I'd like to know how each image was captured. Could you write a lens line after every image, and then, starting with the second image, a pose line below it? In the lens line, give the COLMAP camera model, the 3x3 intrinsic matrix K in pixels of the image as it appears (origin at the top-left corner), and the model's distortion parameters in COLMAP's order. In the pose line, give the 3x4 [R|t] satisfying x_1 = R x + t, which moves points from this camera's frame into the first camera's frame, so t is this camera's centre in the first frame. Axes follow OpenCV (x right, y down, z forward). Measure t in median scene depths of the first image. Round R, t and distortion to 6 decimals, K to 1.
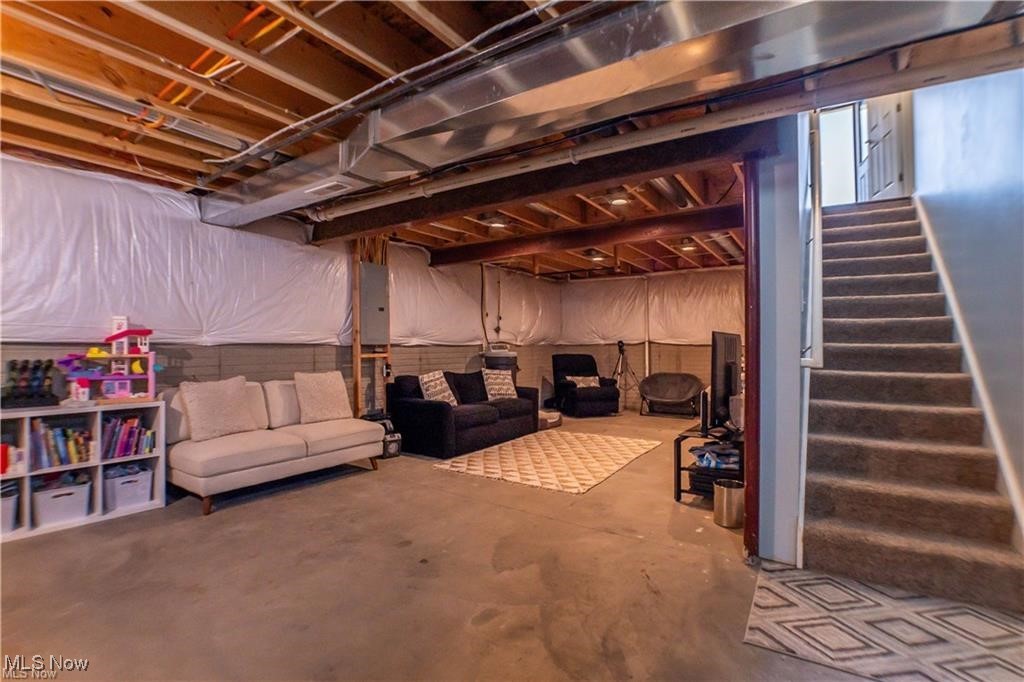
lens RADIAL K [[465.3, 0, 508.9], [0, 465.3, 339.7], [0, 0, 1]] dist [-0.035854, 0.001111]
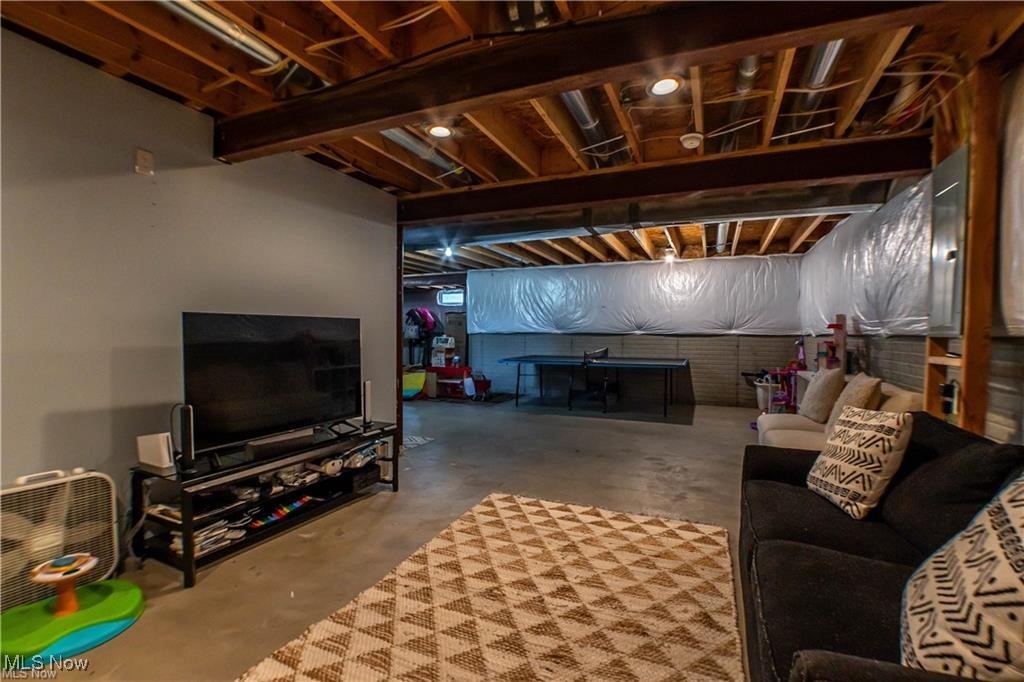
lens RADIAL K [[470.8, 0, 504.0], [0, 470.8, 344.3], [0, 0, 1]] dist [-0.035547, 0.000136]
pose [[-0.985569, -0.002752, -0.169252, 0.202734], [-0.005298, 0.999879, 0.014595, 0.013645], [0.169191, 0.015281, -0.985465, 1.335037]]
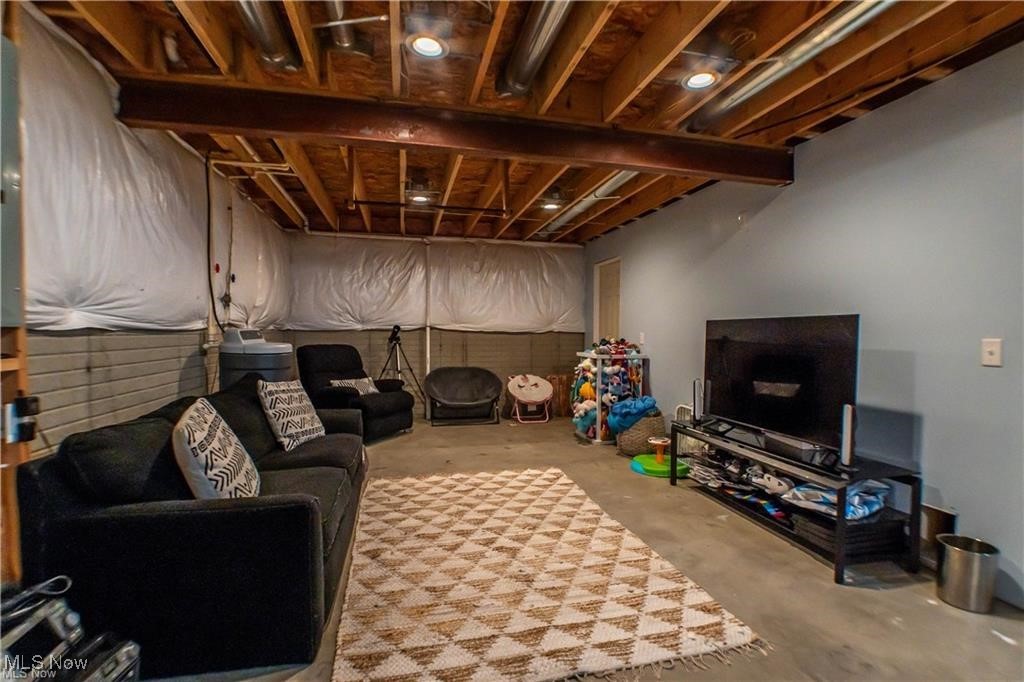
lens RADIAL K [[465.3, 0, 508.9], [0, 465.3, 339.7], [0, 0, 1]] dist [-0.035854, 0.001111]
pose [[0.686381, -0.006534, 0.727213, -0.255431], [-0.015061, 0.999617, 0.023197, 0.007992], [-0.727086, -0.026874, 0.686020, 0.606138]]
